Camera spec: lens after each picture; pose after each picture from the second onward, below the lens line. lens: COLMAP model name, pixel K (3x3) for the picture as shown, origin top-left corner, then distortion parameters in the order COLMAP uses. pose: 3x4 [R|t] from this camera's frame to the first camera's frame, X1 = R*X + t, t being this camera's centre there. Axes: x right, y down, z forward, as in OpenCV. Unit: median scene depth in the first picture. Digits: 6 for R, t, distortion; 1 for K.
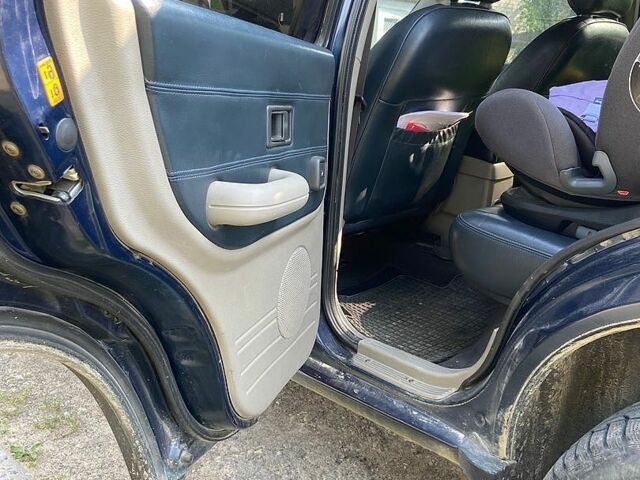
lens RADIAL K [[628.2, 0, 320.3], [0, 628.2, 216.1], [0, 0, 1]] dist [0.110854, -0.111061]
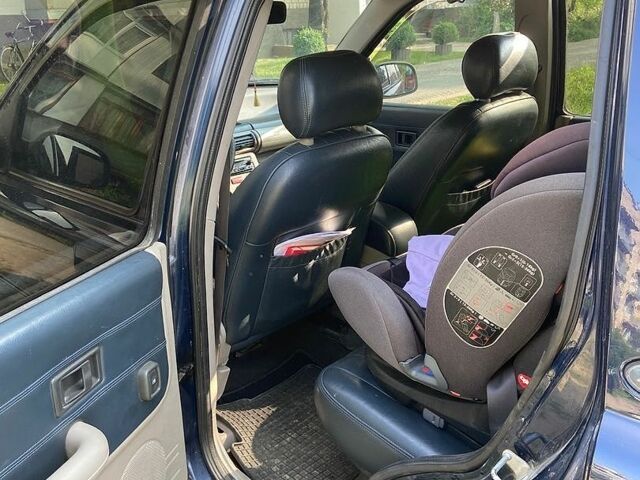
lens RADIAL K [[628.2, 0, 320.3], [0, 628.2, 216.1], [0, 0, 1]] dist [0.110854, -0.111061]
pose [[0.998924, -0.044852, -0.011773, 0.197120], [0.045864, 0.993068, 0.108225, -0.289795], [0.006837, -0.108648, 0.994057, 0.035095]]
